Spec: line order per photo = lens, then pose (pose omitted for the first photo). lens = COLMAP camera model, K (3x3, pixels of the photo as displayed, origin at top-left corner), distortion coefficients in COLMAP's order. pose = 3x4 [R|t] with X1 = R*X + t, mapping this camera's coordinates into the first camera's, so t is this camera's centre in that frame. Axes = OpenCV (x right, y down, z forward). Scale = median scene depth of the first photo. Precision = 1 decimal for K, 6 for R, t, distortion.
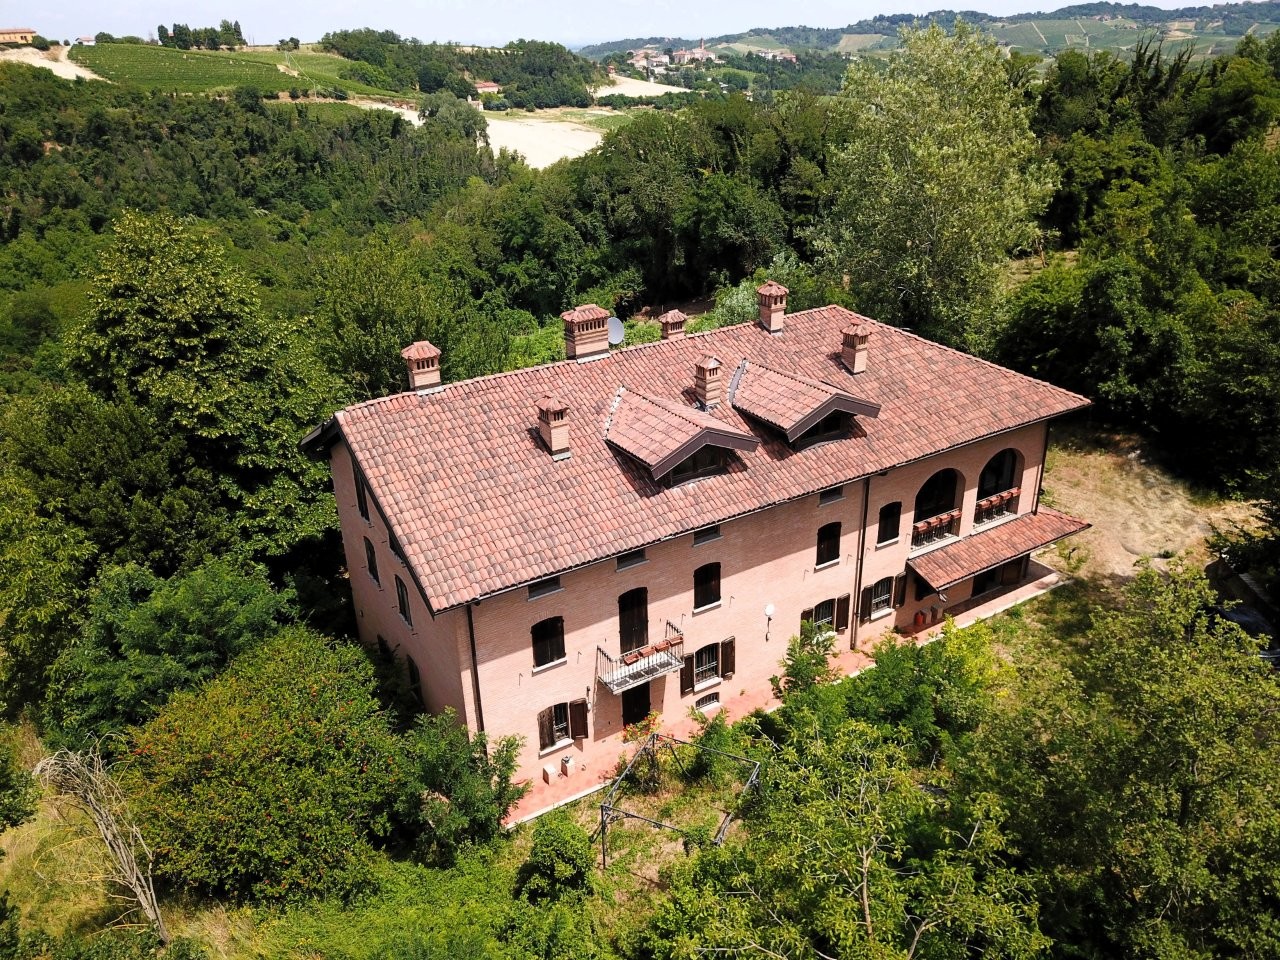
lens RADIAL K [[994.1, 0, 647.6], [0, 994.1, 494.0], [0, 0, 1]] dist [-0.012015, 0.004376]
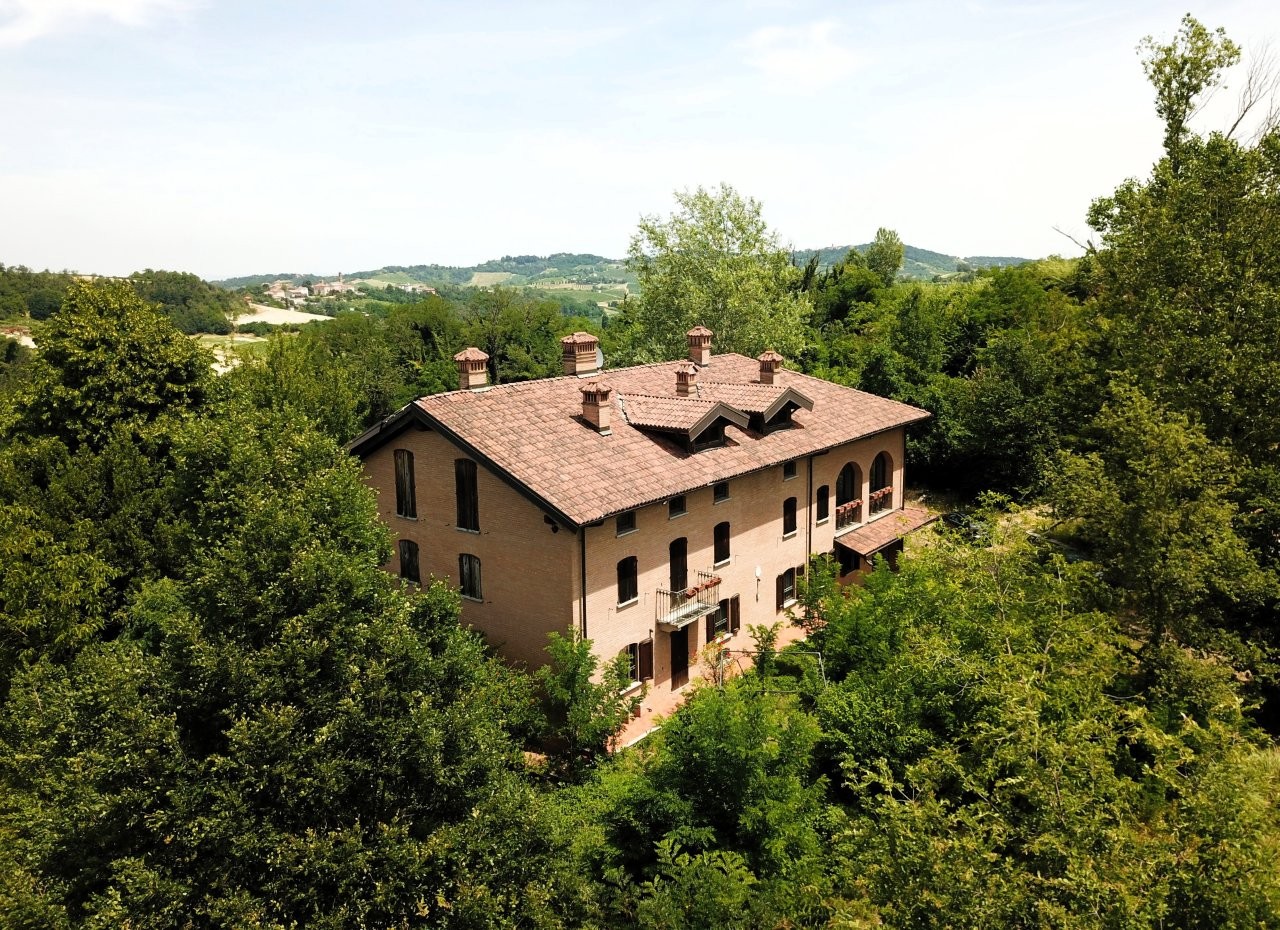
lens RADIAL K [[1039.6, 0, 634.0], [0, 1039.6, 454.6], [0, 0, 1]] dist [0.003461, -0.012675]
pose [[0.938187, -0.046277, 0.343020, -0.393492], [0.137187, 0.959574, -0.245760, 0.241774], [-0.317780, 0.277626, 0.906609, -0.104019]]
